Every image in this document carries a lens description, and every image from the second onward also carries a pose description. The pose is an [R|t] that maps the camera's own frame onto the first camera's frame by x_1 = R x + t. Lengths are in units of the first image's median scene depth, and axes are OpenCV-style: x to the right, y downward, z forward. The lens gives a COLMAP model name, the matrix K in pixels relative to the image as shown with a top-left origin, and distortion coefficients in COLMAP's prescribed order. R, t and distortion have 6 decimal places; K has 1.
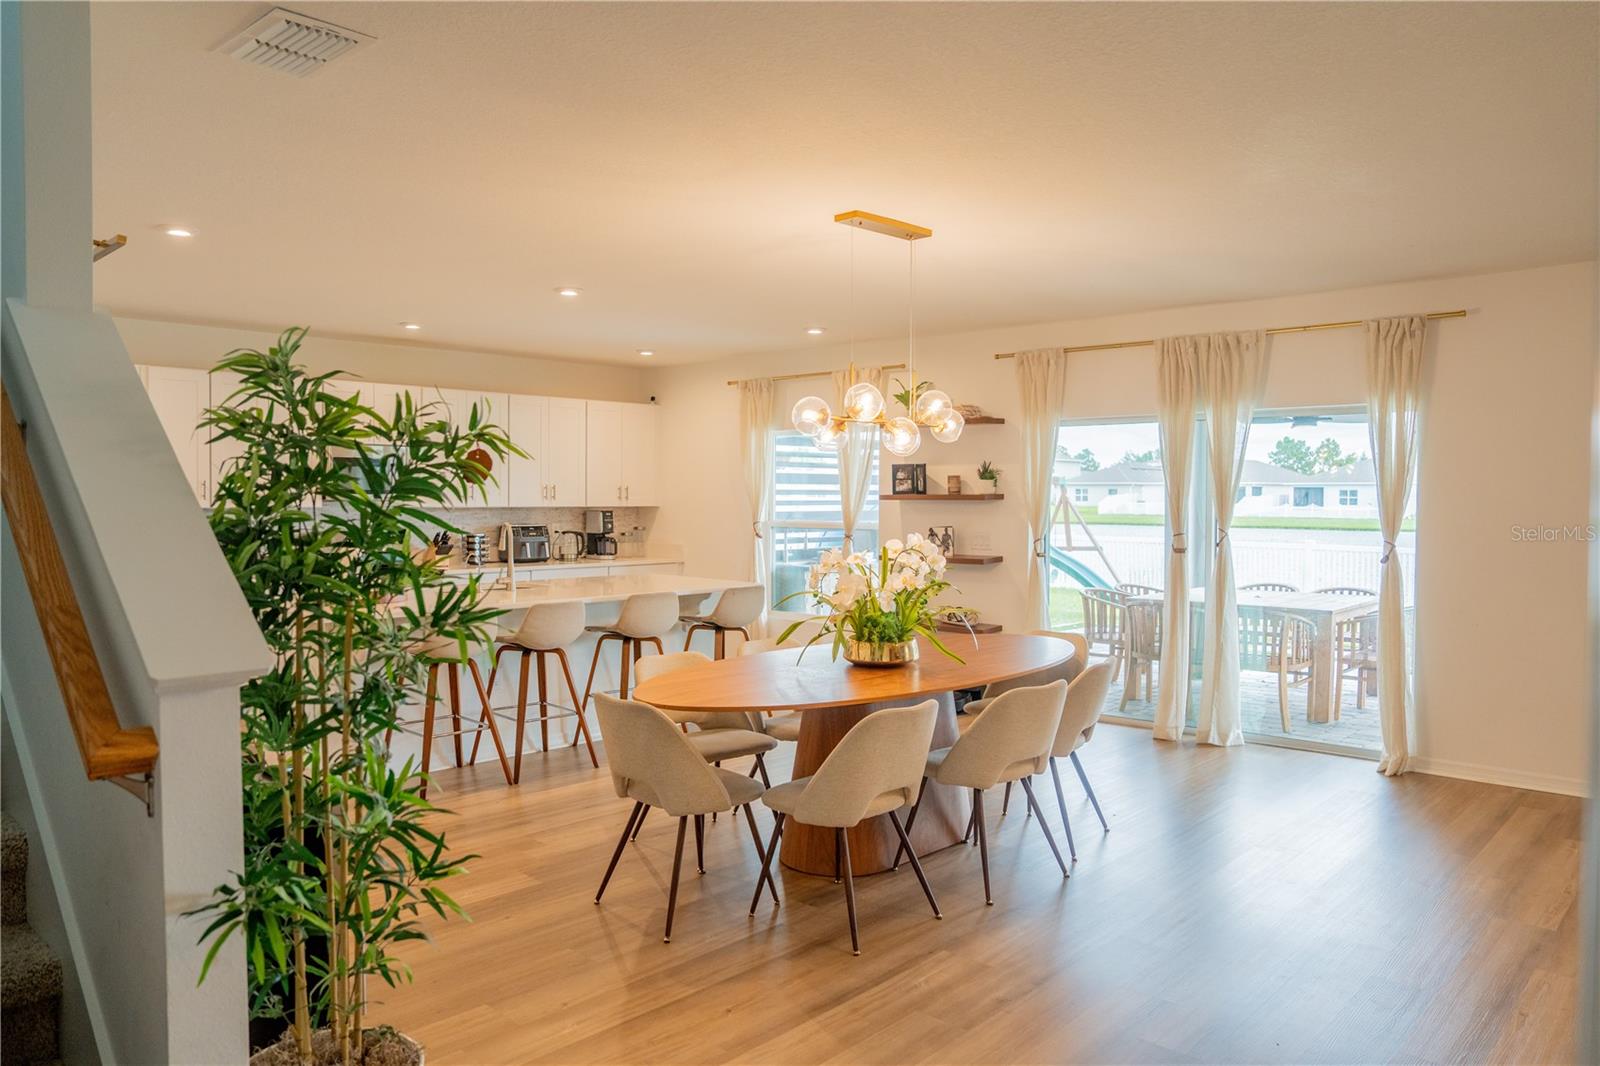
lens RADIAL K [[1097.2, 0, 801.1], [0, 1097.2, 536.7], [0, 0, 1]] dist [-0.106836, 0.072724]
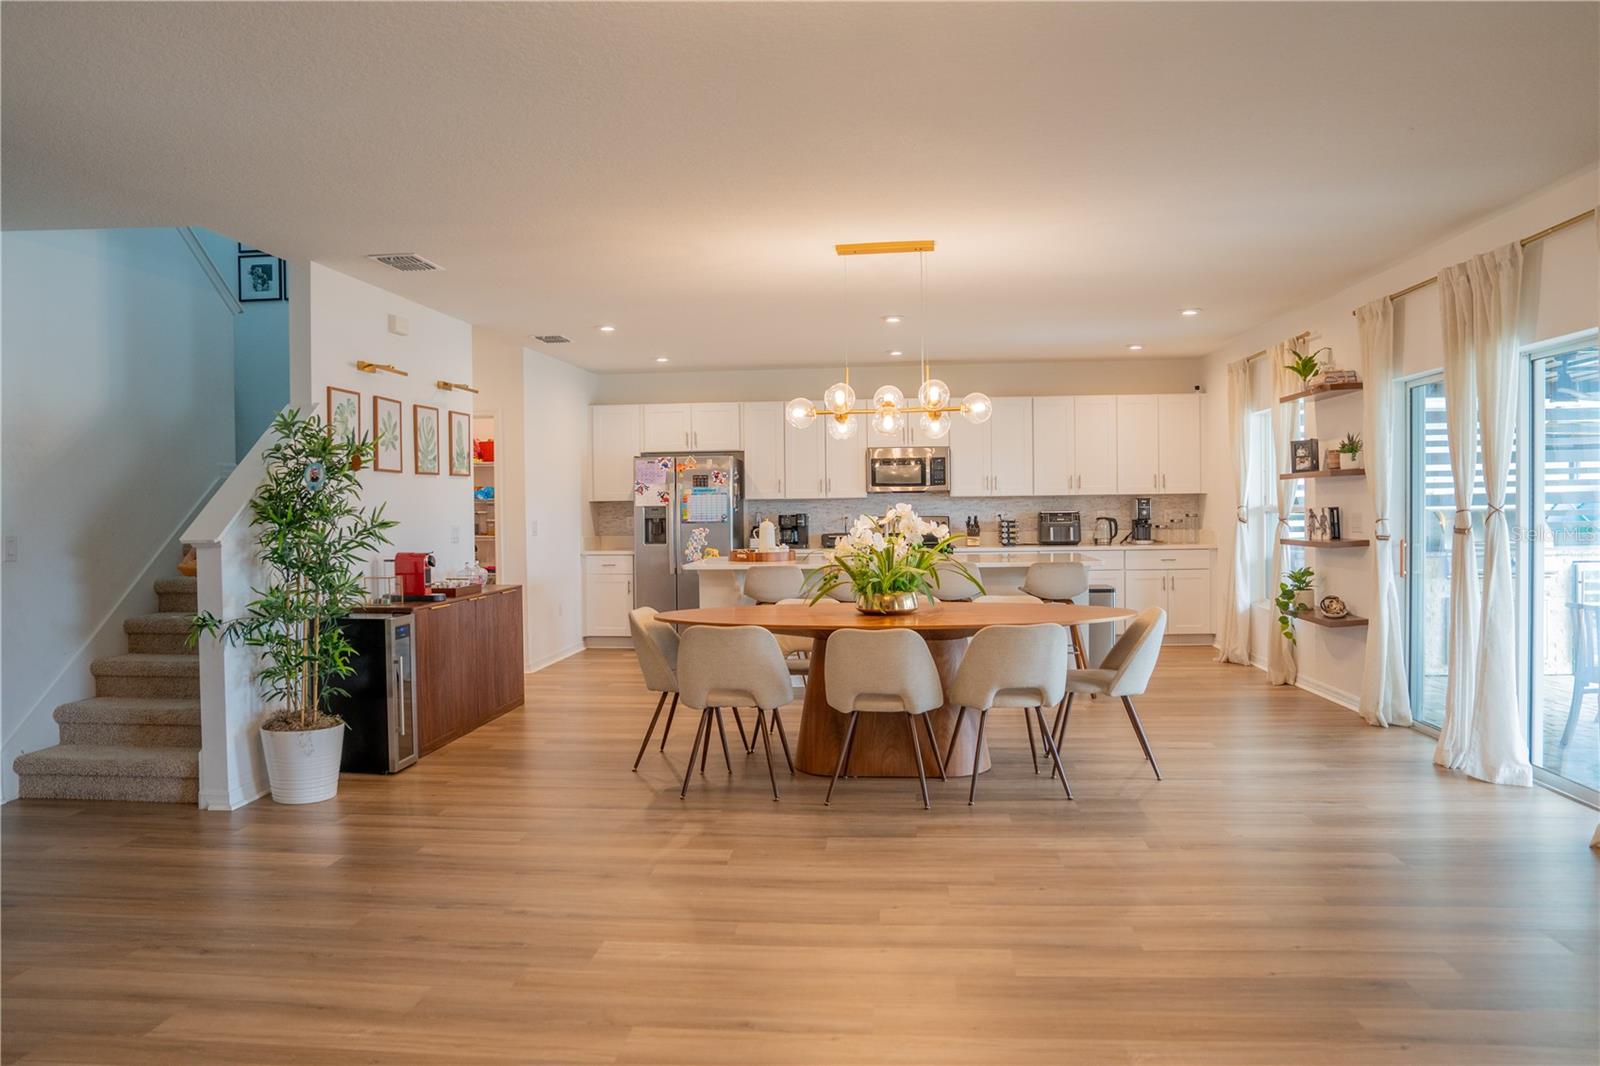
lens RADIAL K [[1119.5, 0, 797.9], [0, 1119.5, 536.0], [0, 0, 1]] dist [-0.130701, 0.121026]
pose [[0.607375, 0.009048, -0.794363, 0.565179], [-0.012764, 0.999917, 0.001630, 0.018251], [0.794312, 0.009149, 0.607441, 0.106434]]
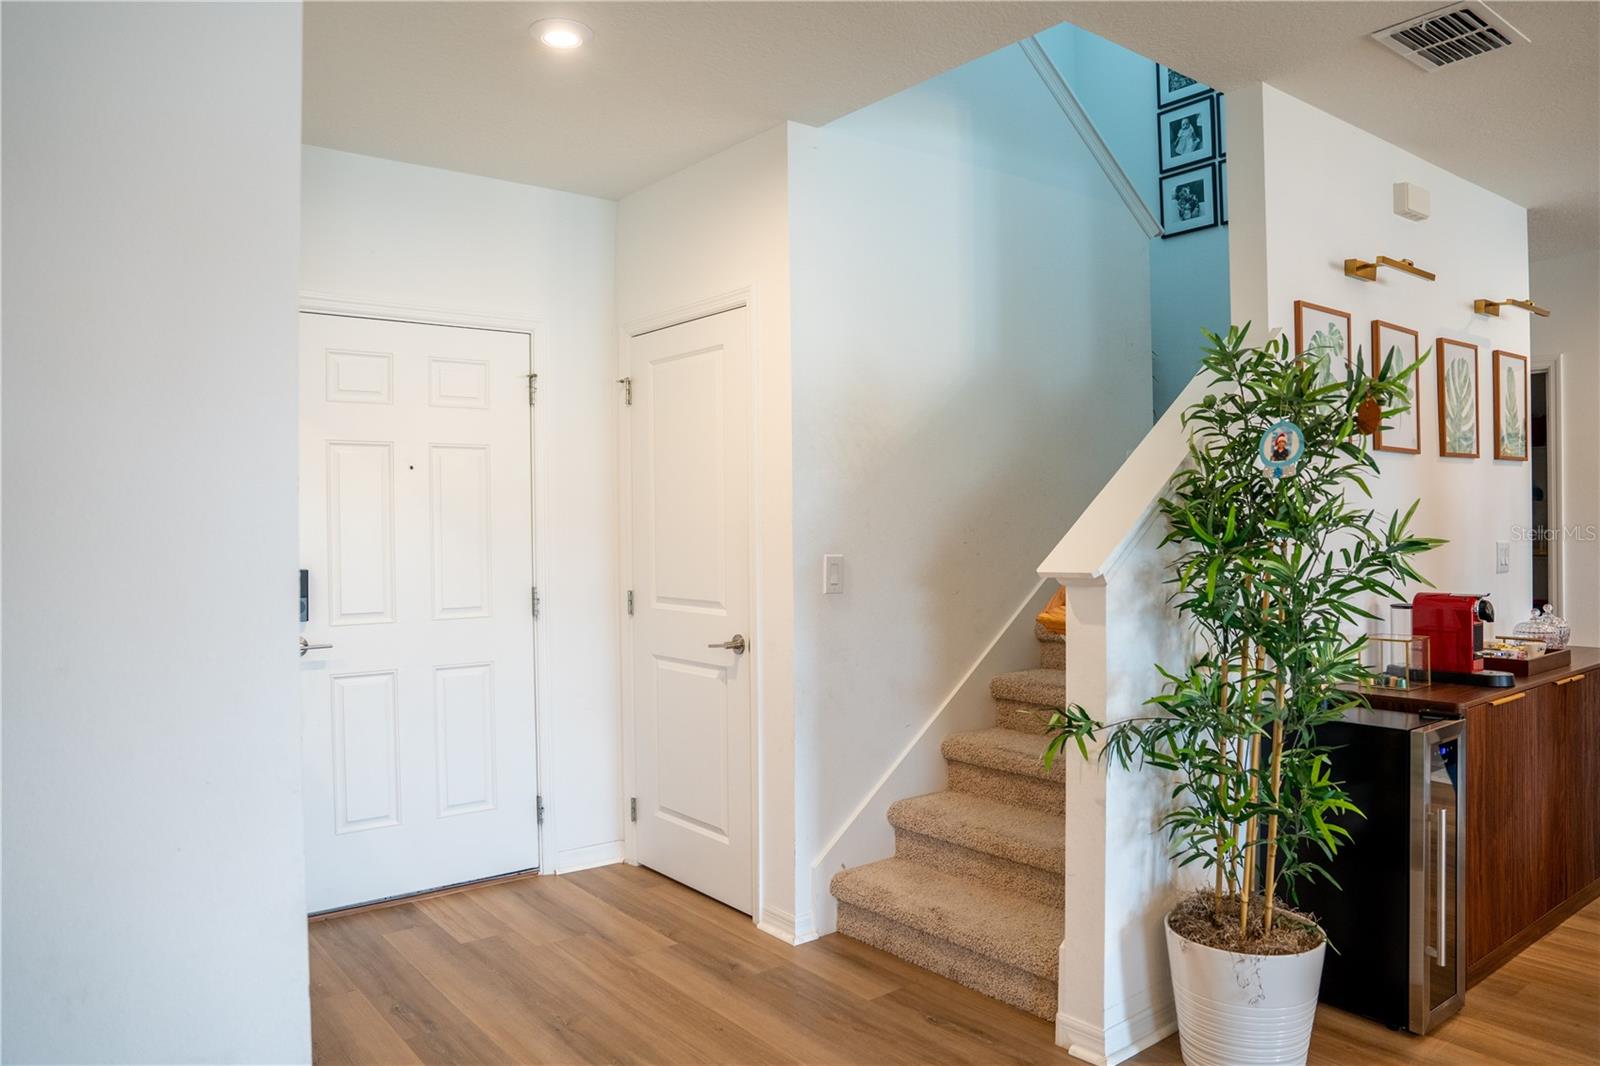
lens RADIAL K [[1081.9, 0, 801.0], [0, 1081.9, 530.4], [0, 0, 1]] dist [-0.130618, 0.101828]
pose [[-0.166179, 0.001189, -0.986095, 0.221311], [-0.021063, 0.999767, 0.004755, 0.013204], [0.985871, 0.021560, -0.166115, 0.182669]]
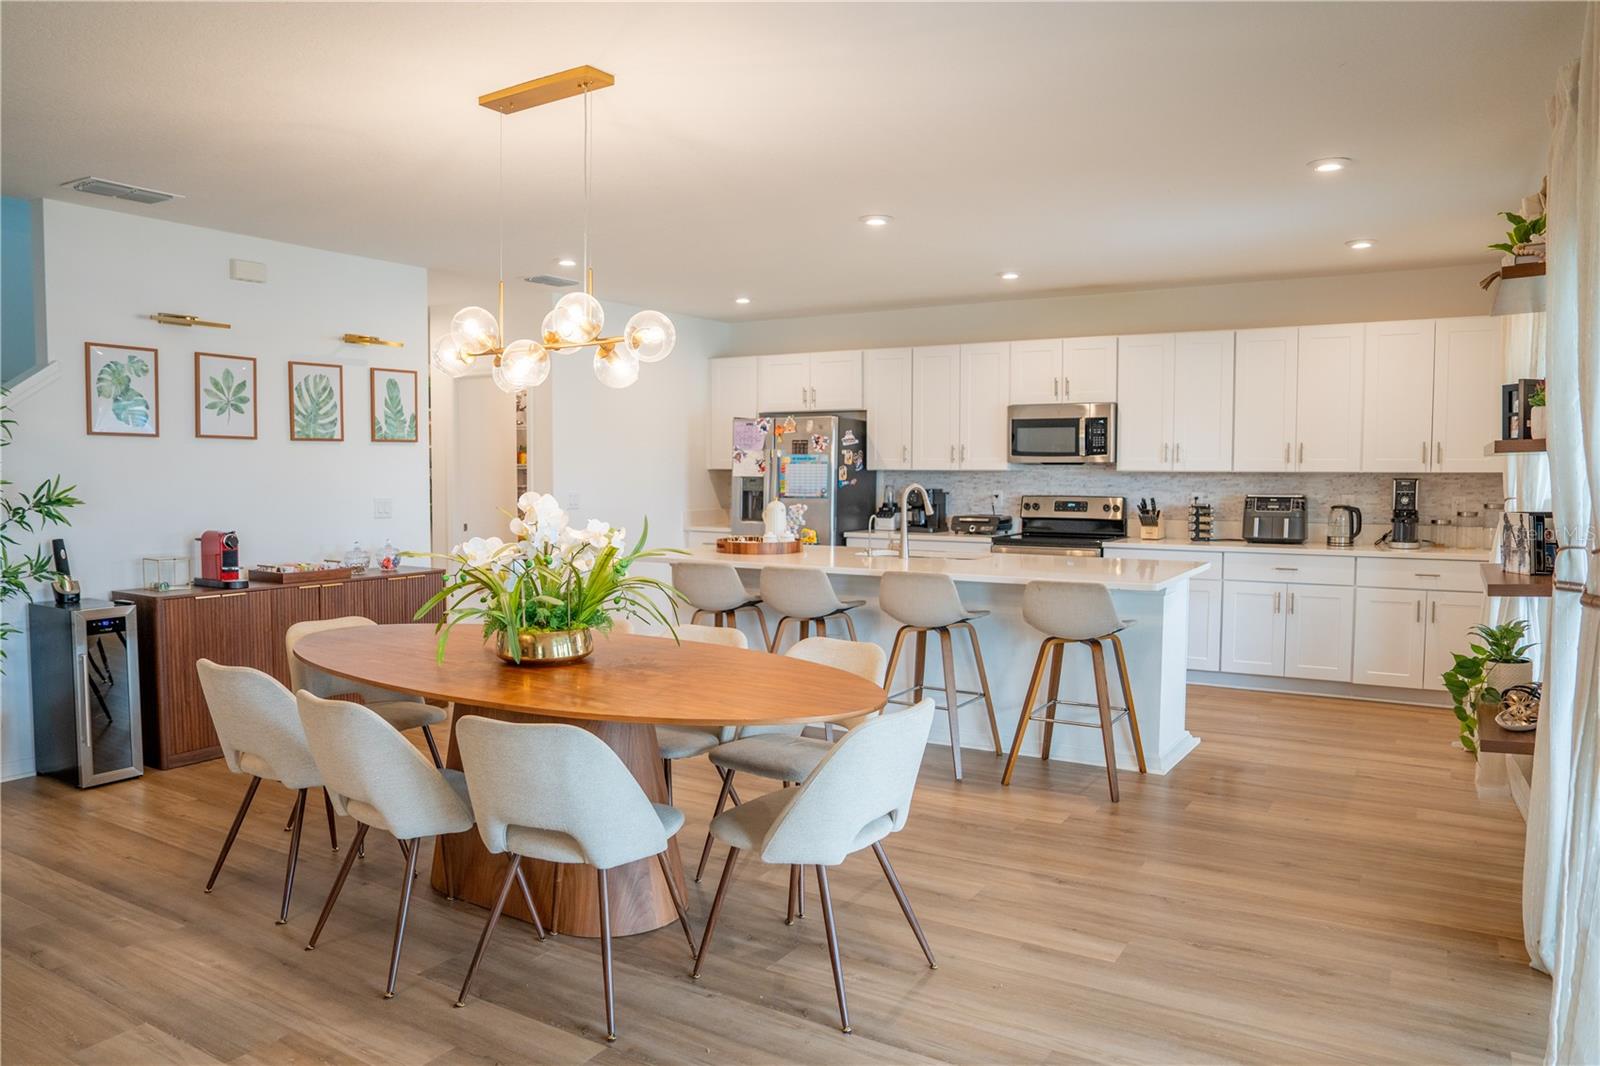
lens RADIAL K [[1097.2, 0, 801.1], [0, 1097.2, 536.7], [0, 0, 1]] dist [-0.106836, 0.072724]
pose [[0.200807, 0.057470, -0.977944, 0.497241], [-0.035824, 0.998041, 0.051295, -0.009761], [0.978976, 0.024734, 0.202472, 0.588732]]
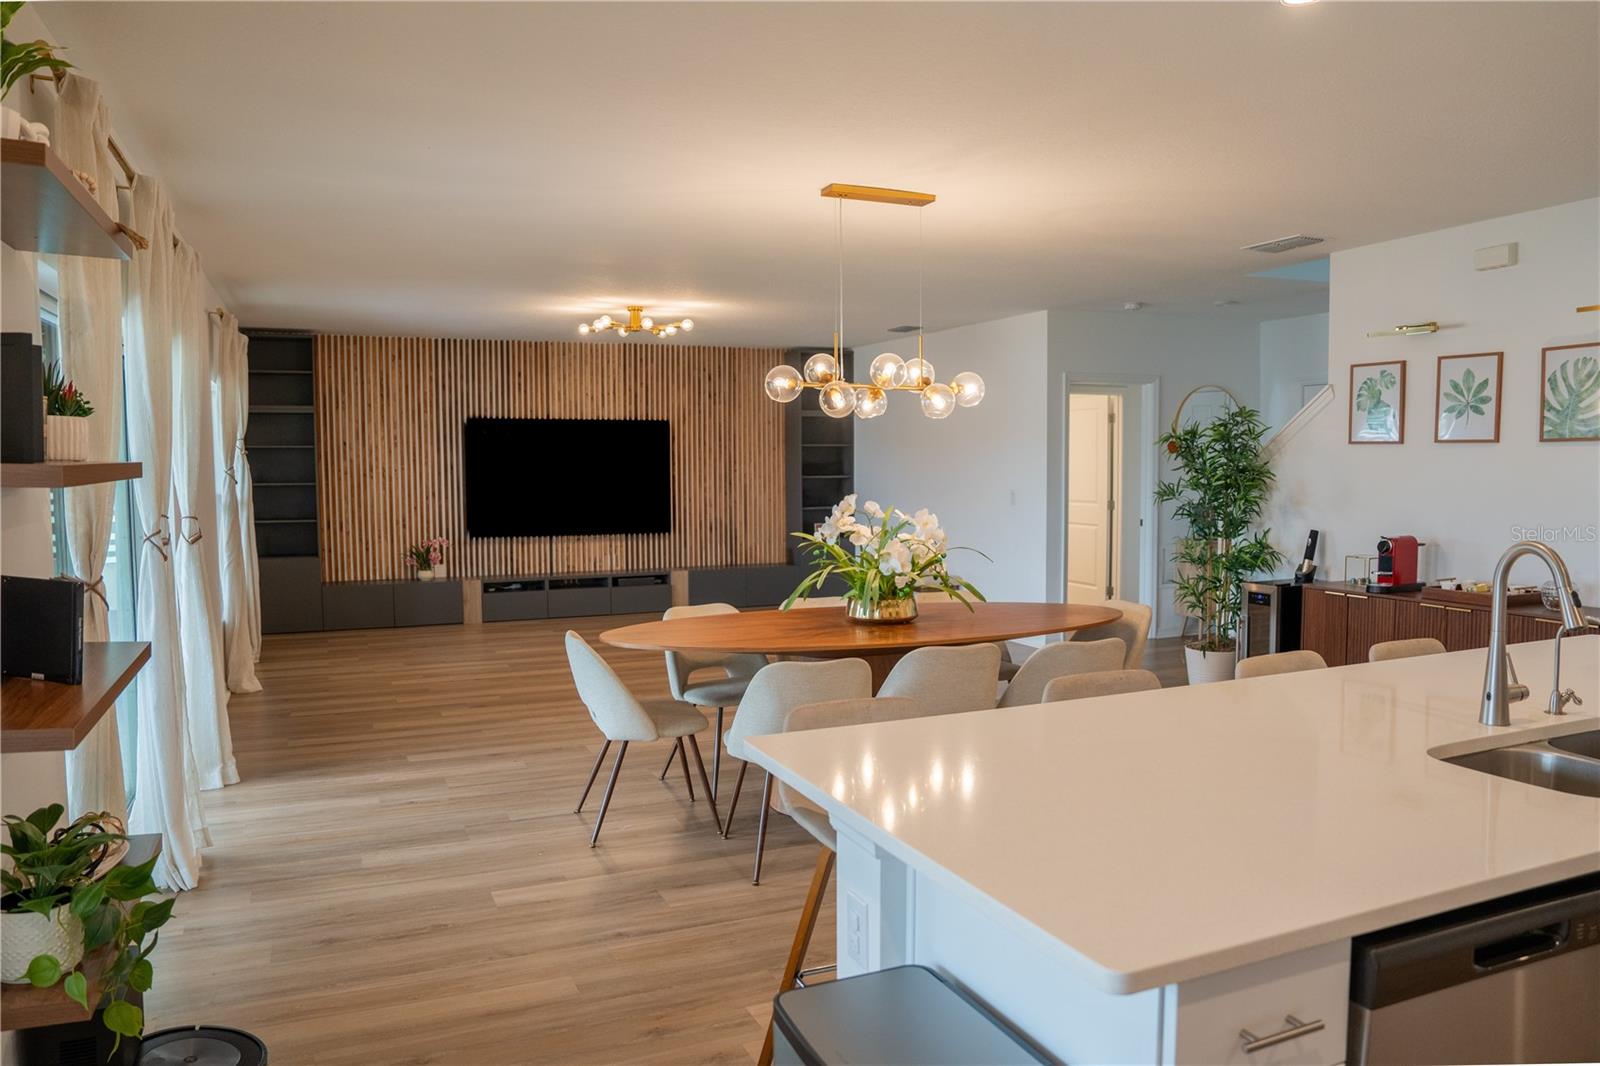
lens RADIAL K [[1119.5, 0, 797.9], [0, 1119.5, 536.0], [0, 0, 1]] dist [-0.130701, 0.121026]
pose [[-0.917544, -0.026202, 0.396771, -0.150677], [0.013737, 0.995142, 0.097483, -0.037937], [-0.397398, 0.094895, -0.912727, 1.142211]]
